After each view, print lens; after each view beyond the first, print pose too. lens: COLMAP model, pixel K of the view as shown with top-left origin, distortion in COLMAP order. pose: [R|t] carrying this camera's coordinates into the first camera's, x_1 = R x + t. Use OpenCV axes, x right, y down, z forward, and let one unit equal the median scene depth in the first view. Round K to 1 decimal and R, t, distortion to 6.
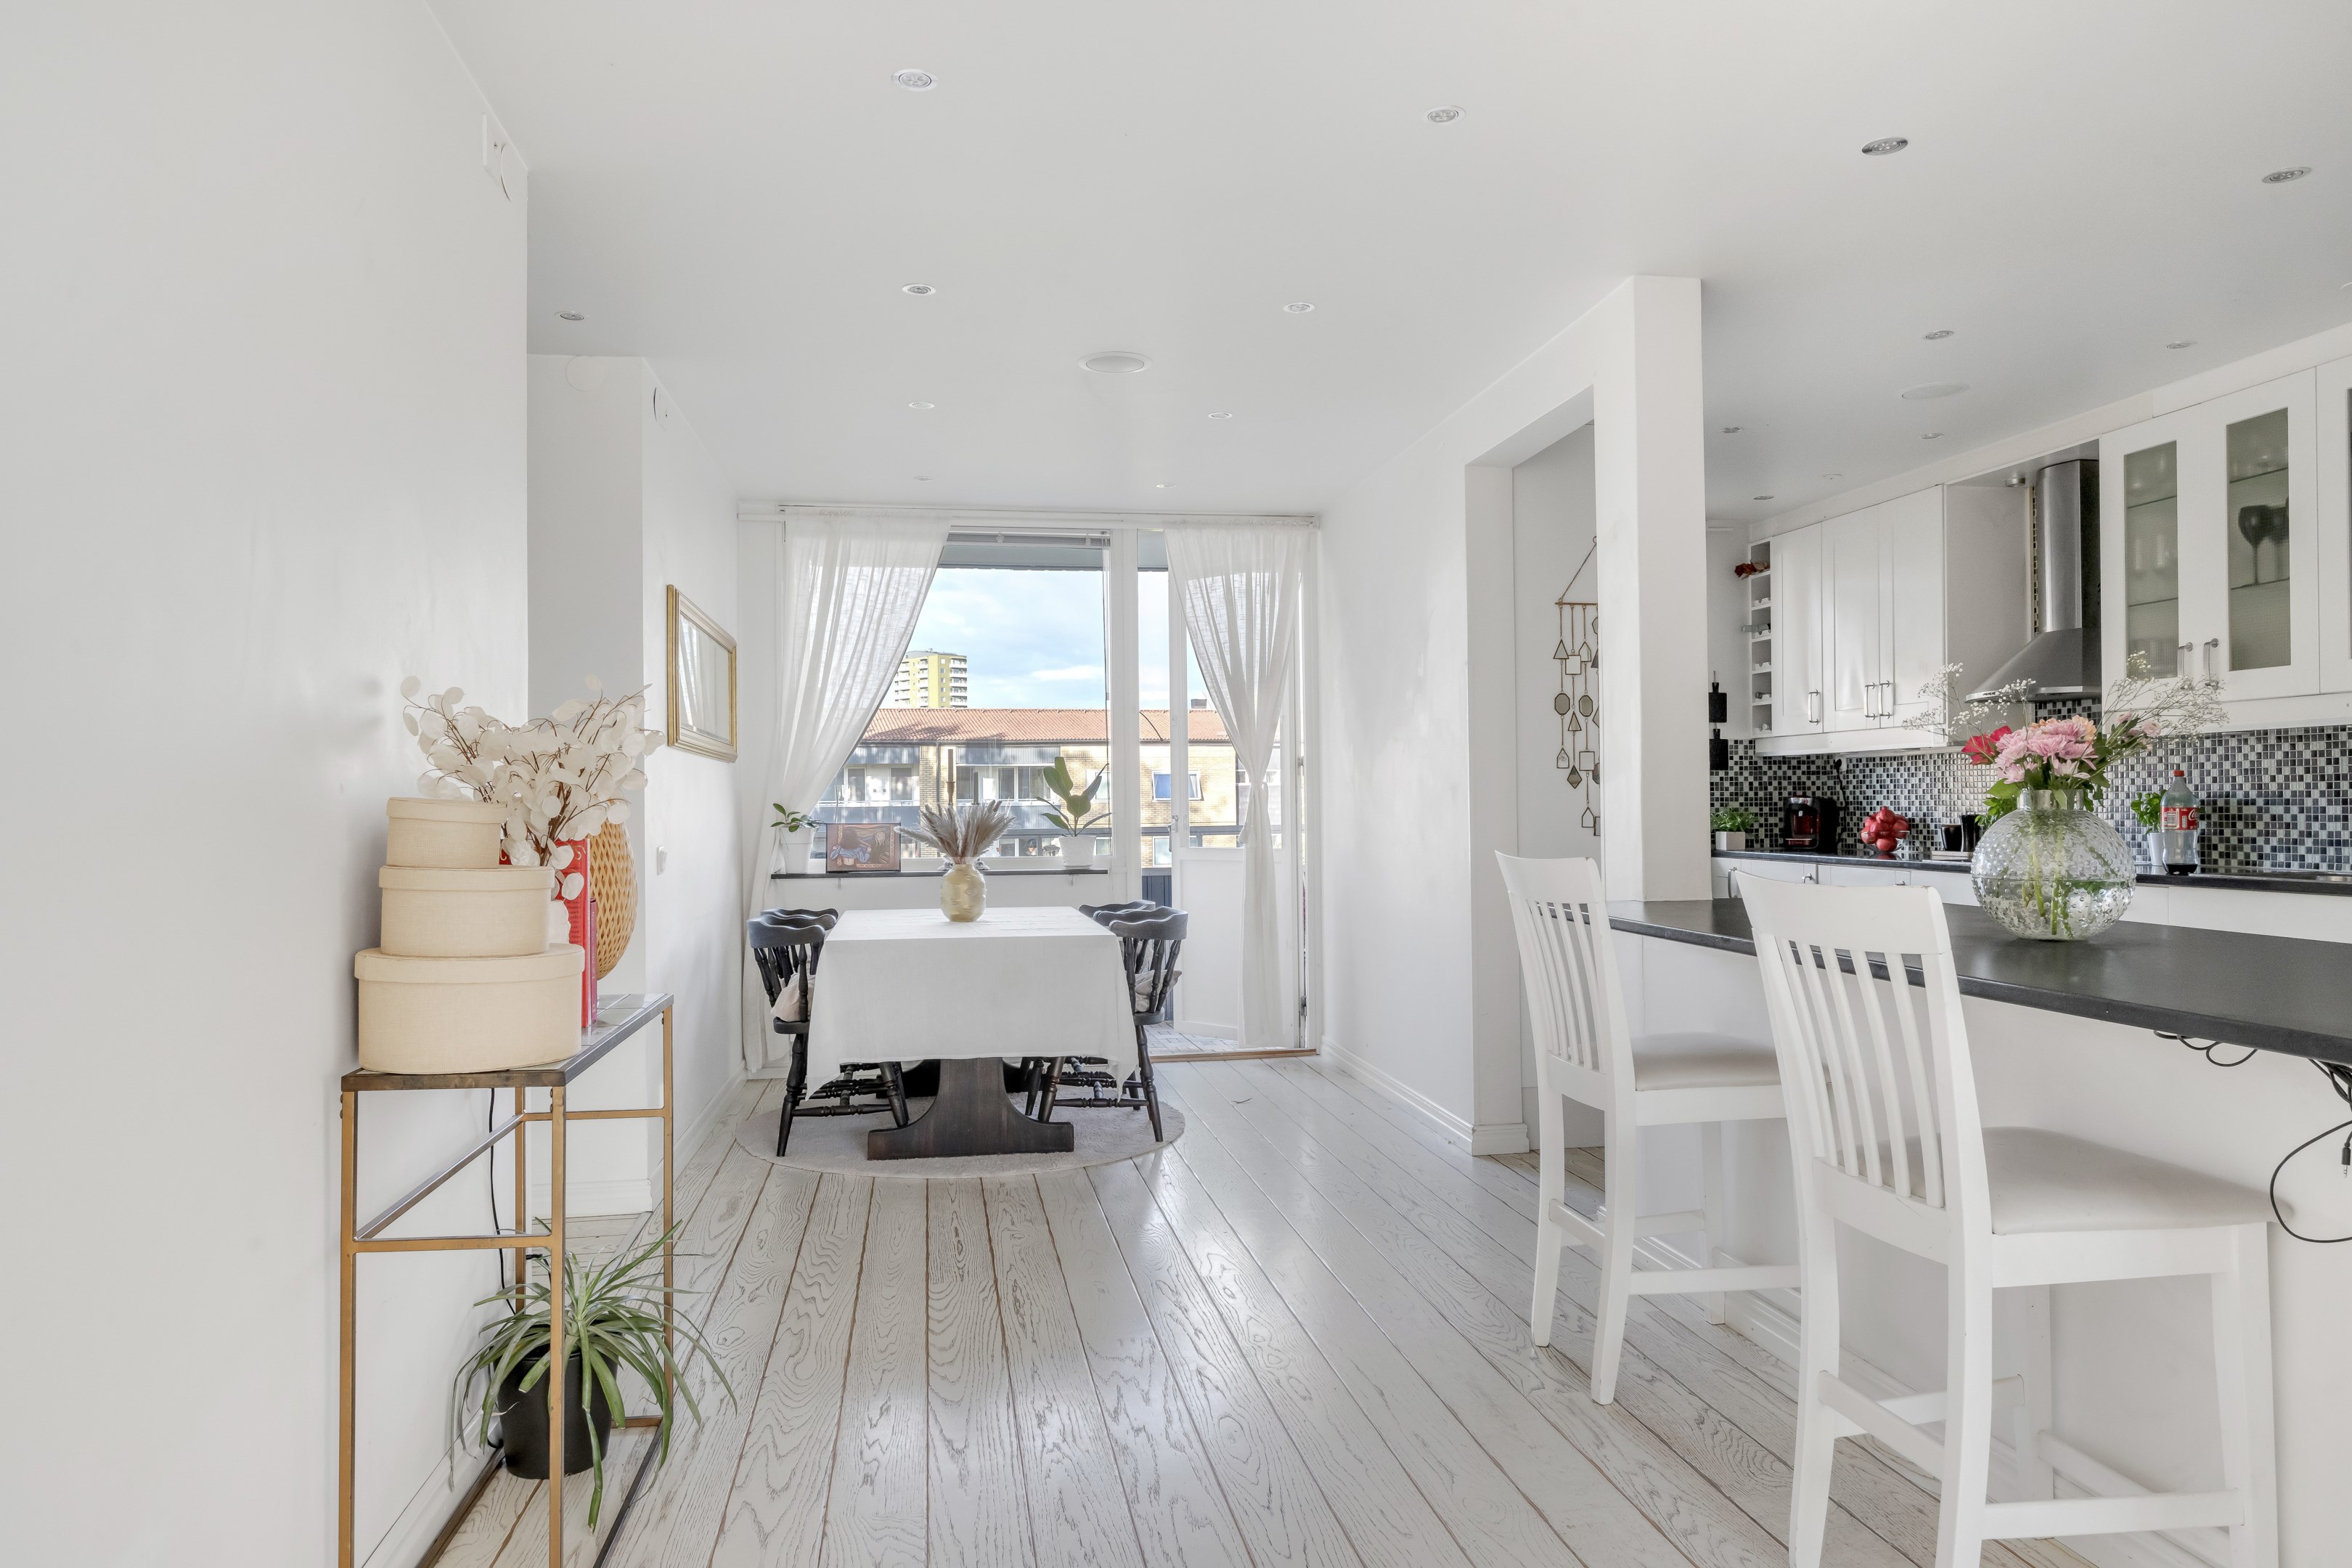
lens RADIAL K [[1523.8, 0, 1176.0], [0, 1523.8, 784.0], [0, 0, 1]] dist [-0.008070, -0.002719]
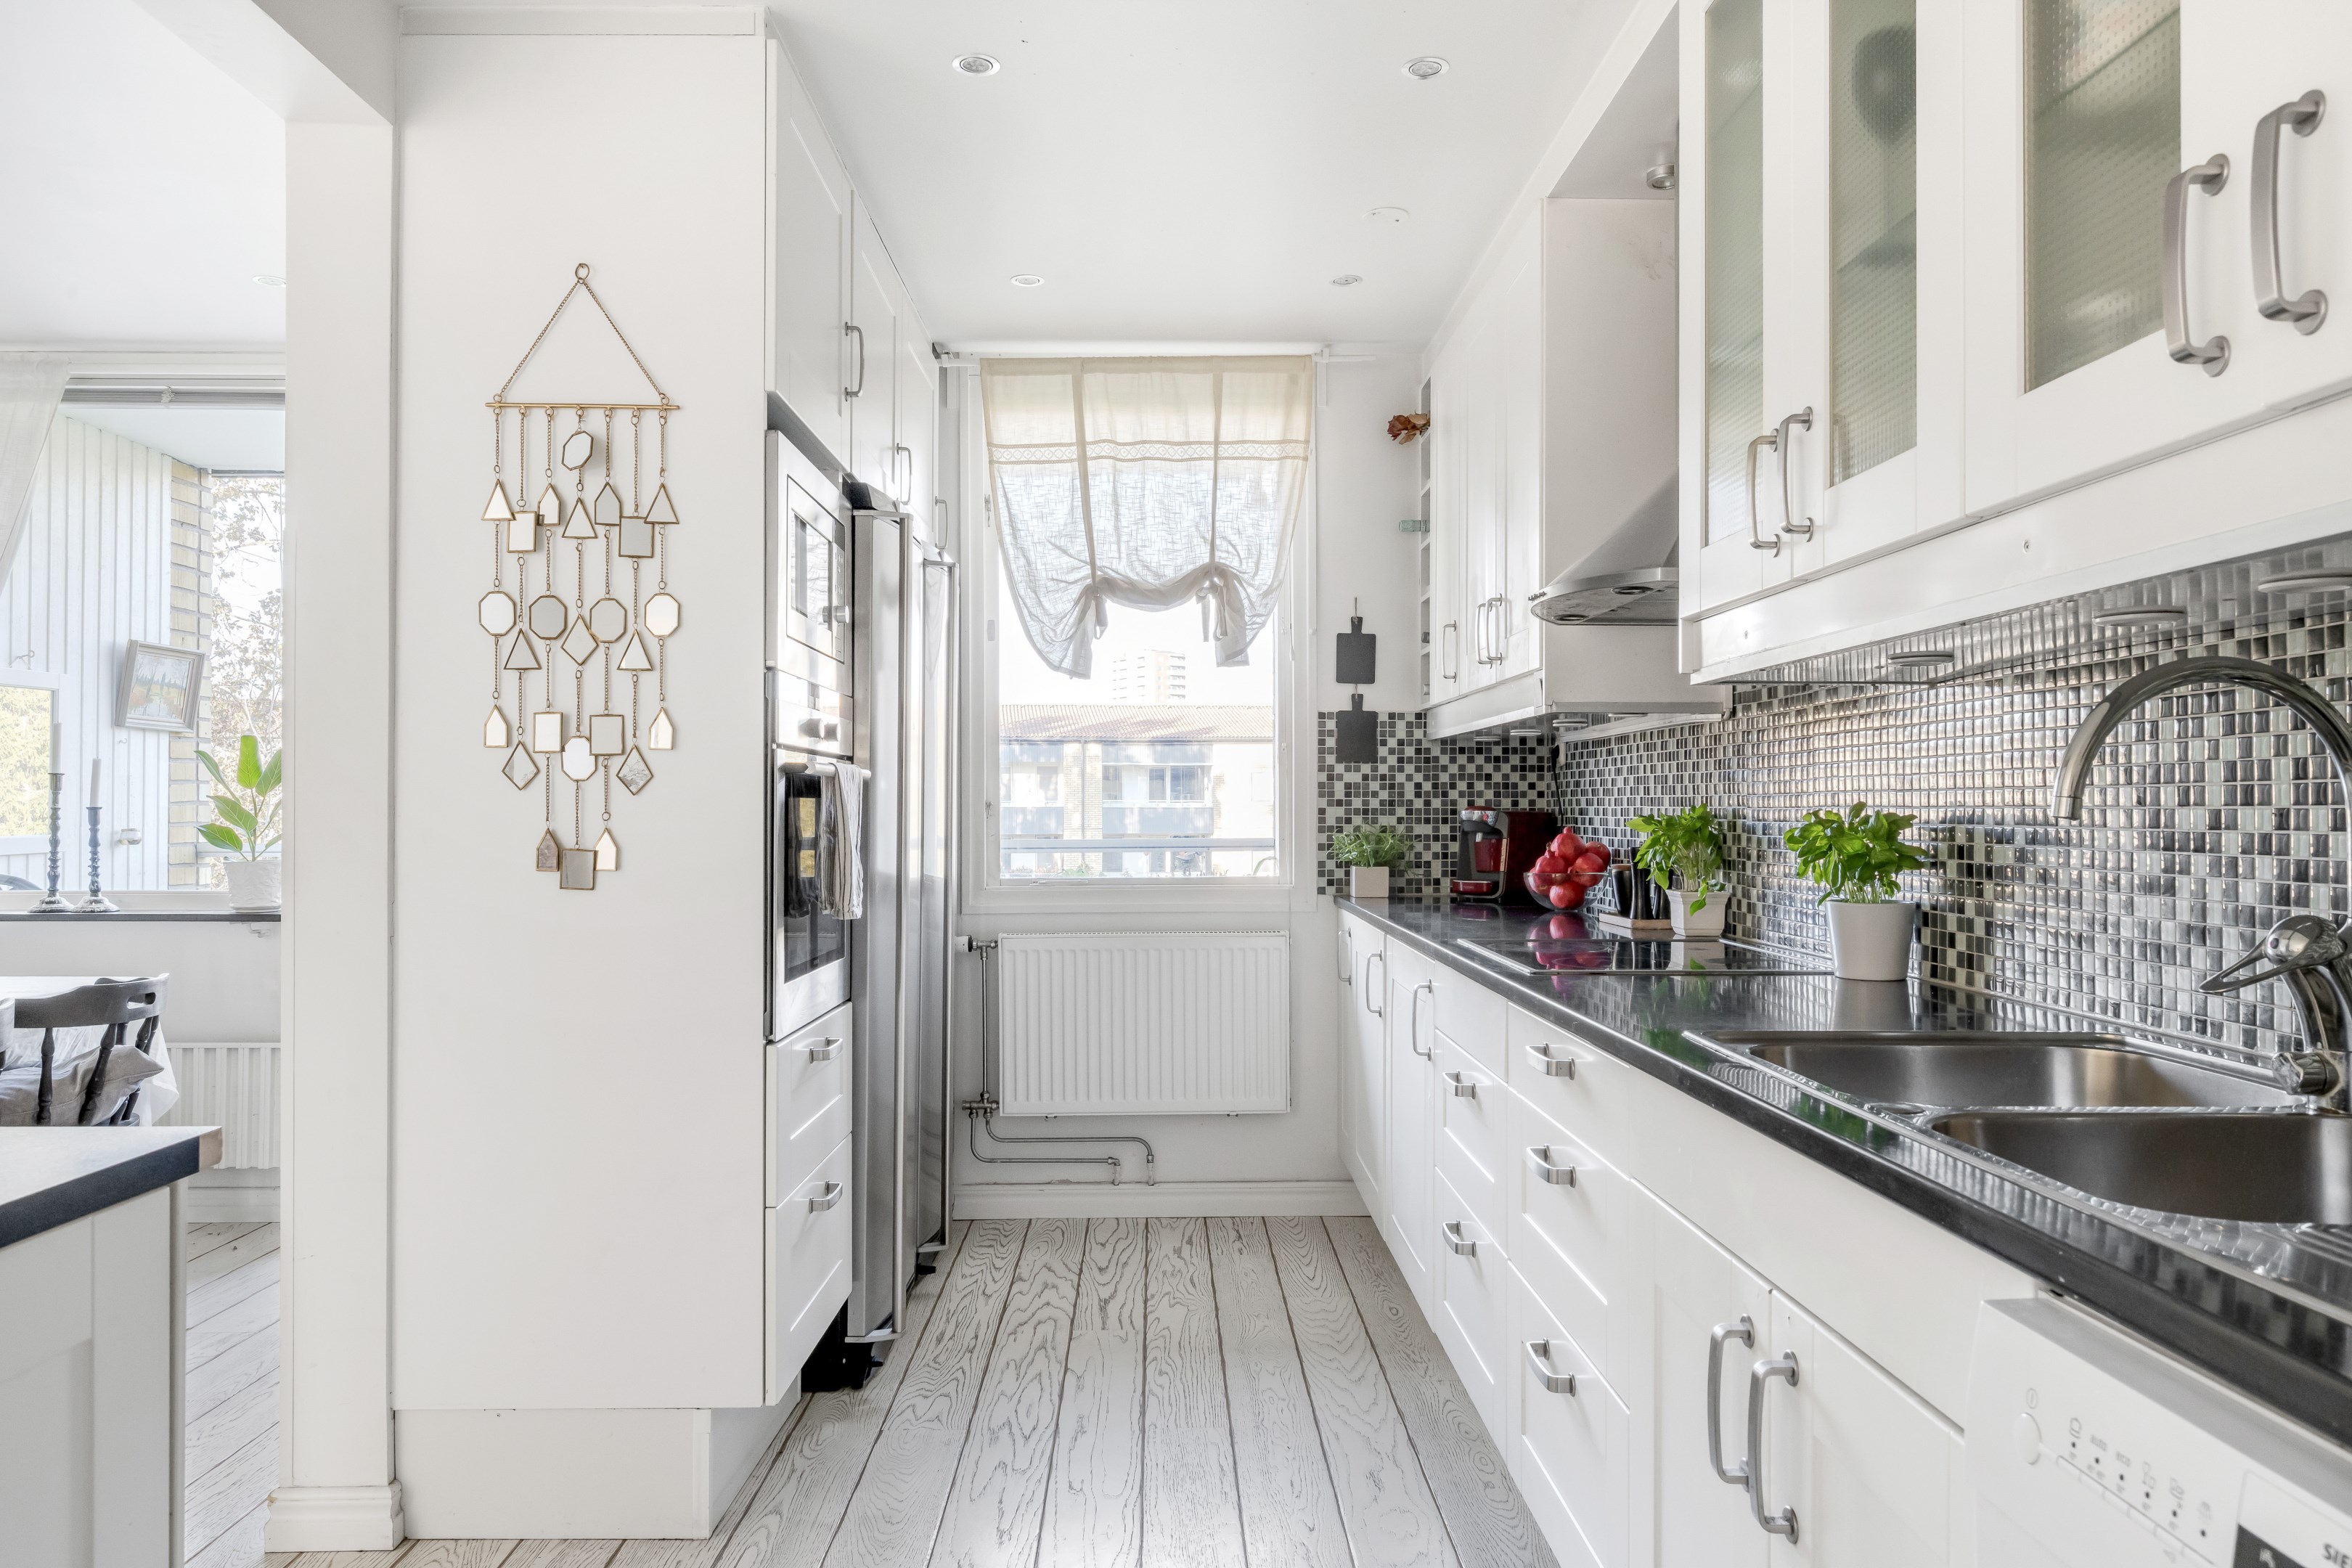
lens RADIAL K [[1590.5, 0, 1176.0], [0, 1590.5, 784.0], [0, 0, 1]] dist [0.000161, 0.000327]
pose [[0.990065, 0.006227, -0.140475, 0.550659], [-0.006239, 0.999980, 0.000356, -0.000884], [0.140475, 0.000524, 0.990084, 0.547236]]
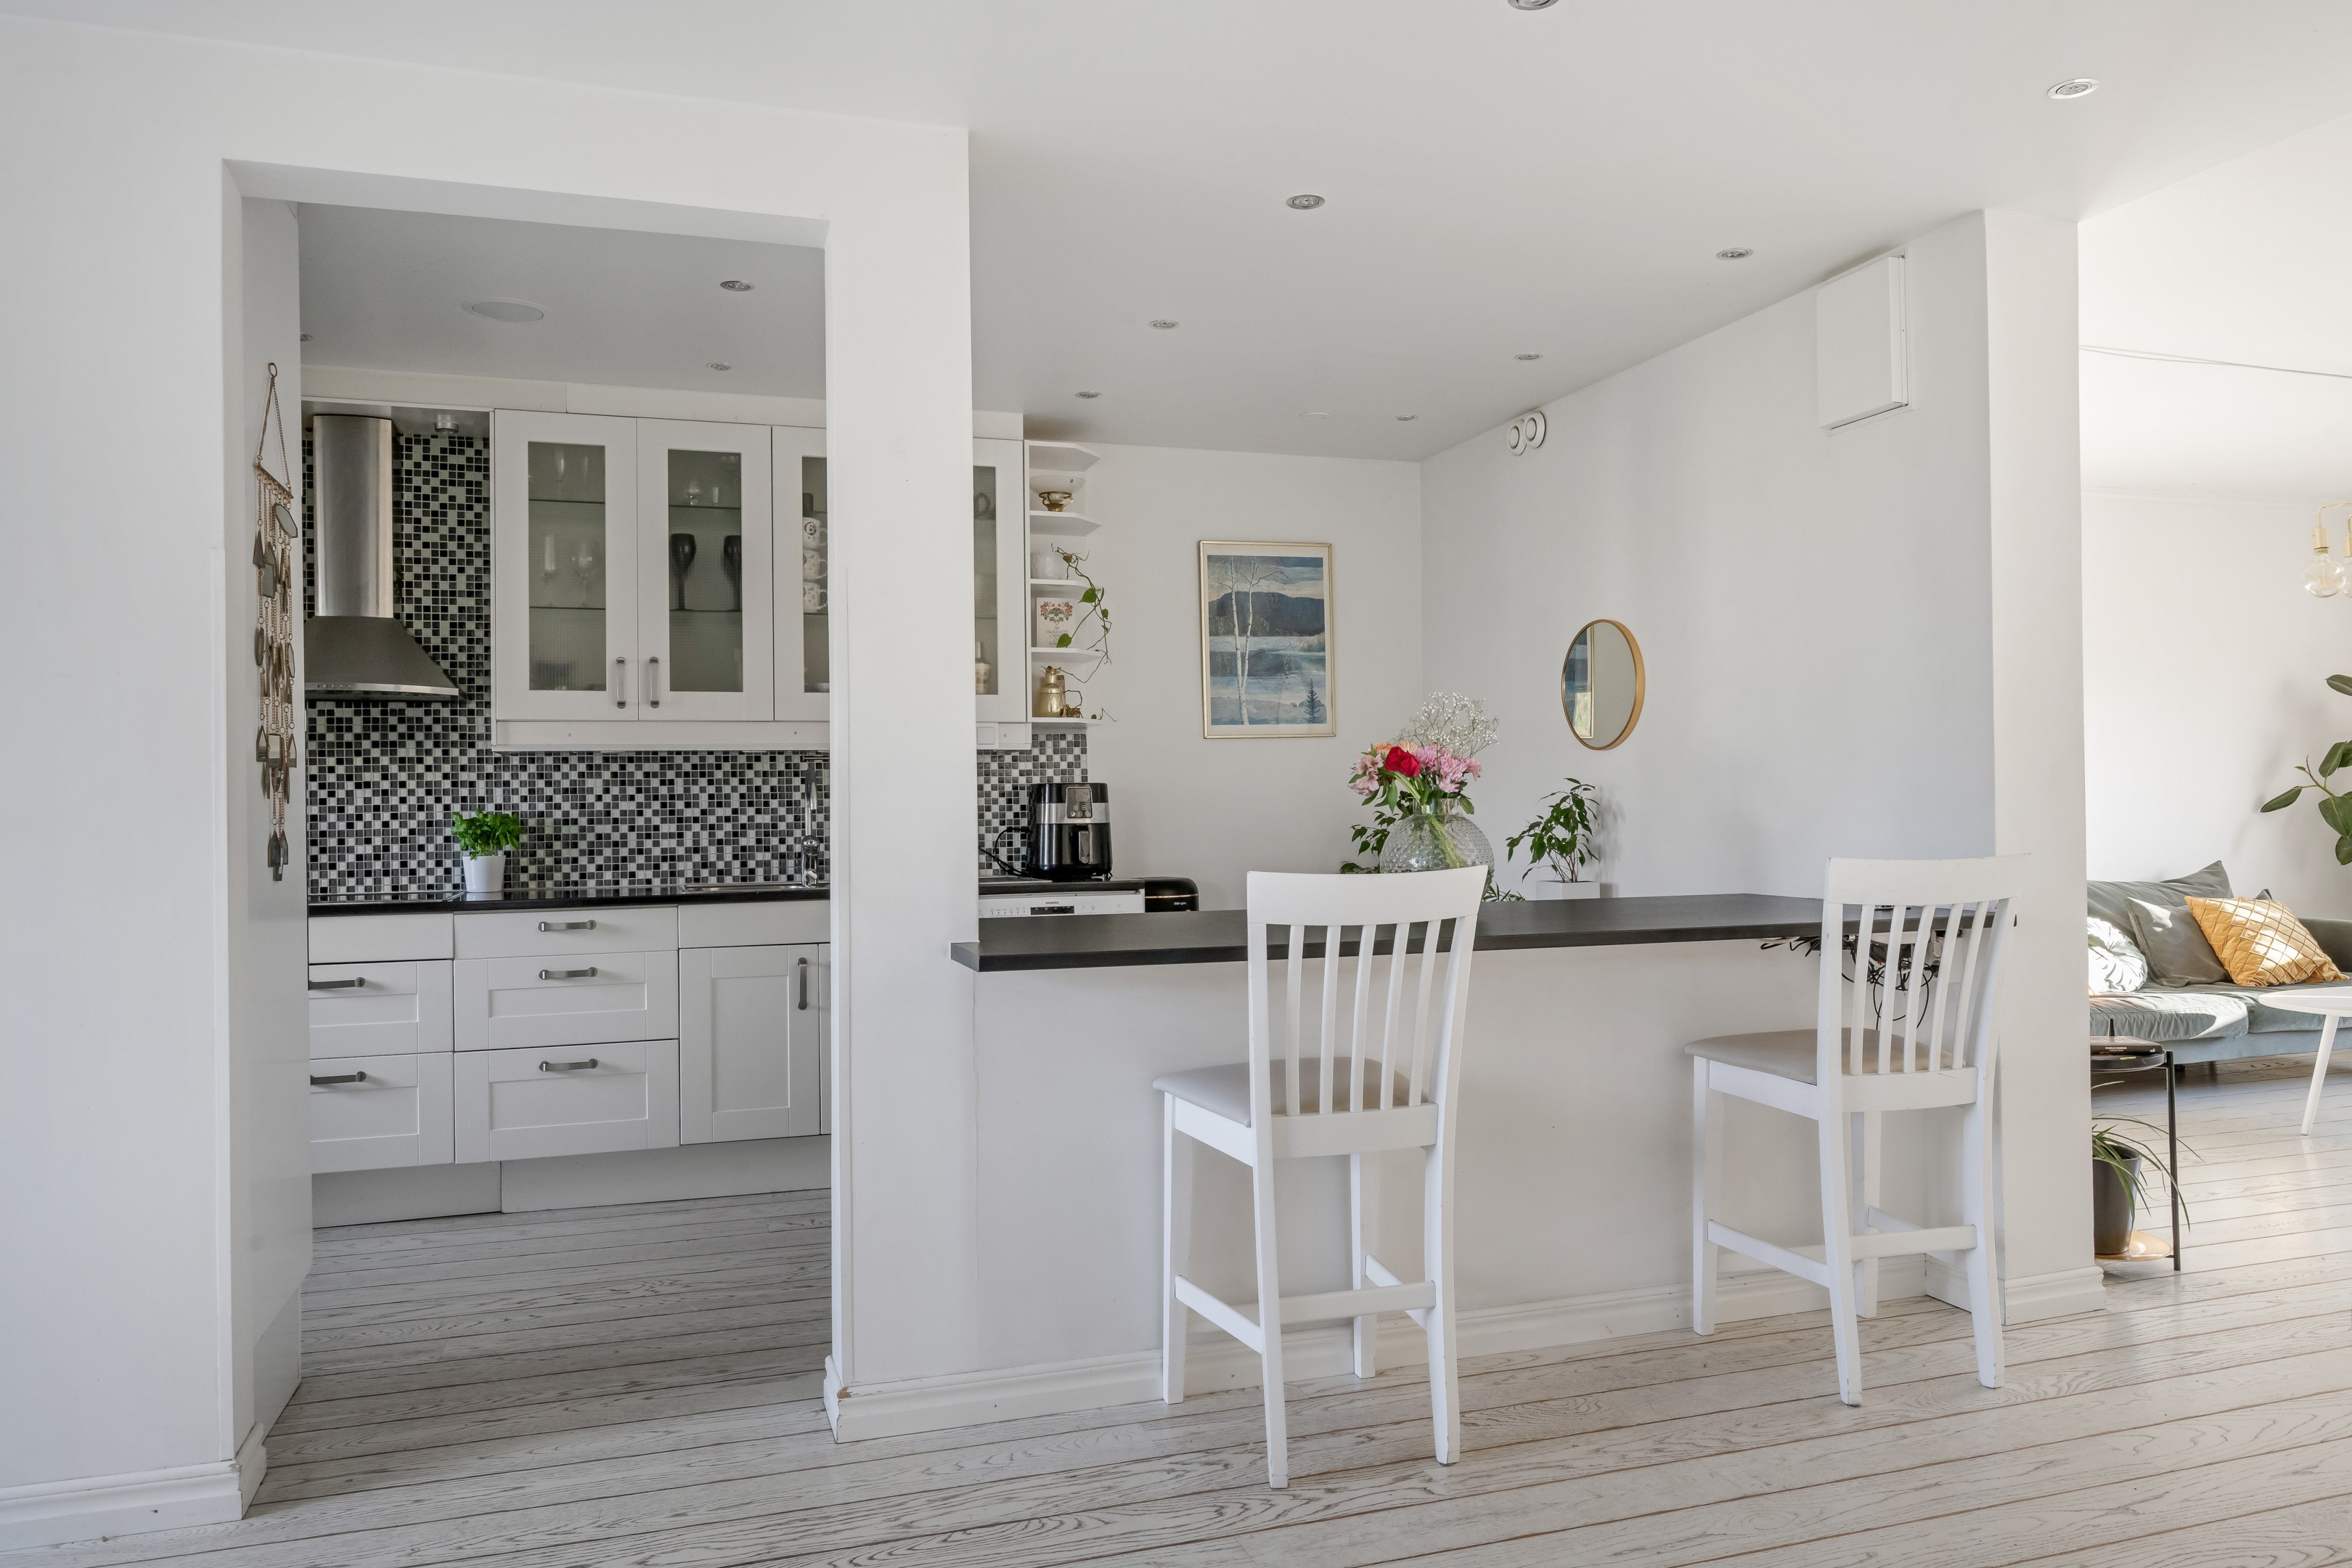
lens RADIAL K [[1590.5, 0, 1176.0], [0, 1590.5, 784.0], [0, 0, 1]] dist [0.000161, 0.000327]
pose [[-0.163142, 0.024307, 0.986303, -0.383924], [0.002077, 0.999703, -0.024293, 0.013477], [-0.986600, -0.001915, -0.163144, 0.784743]]
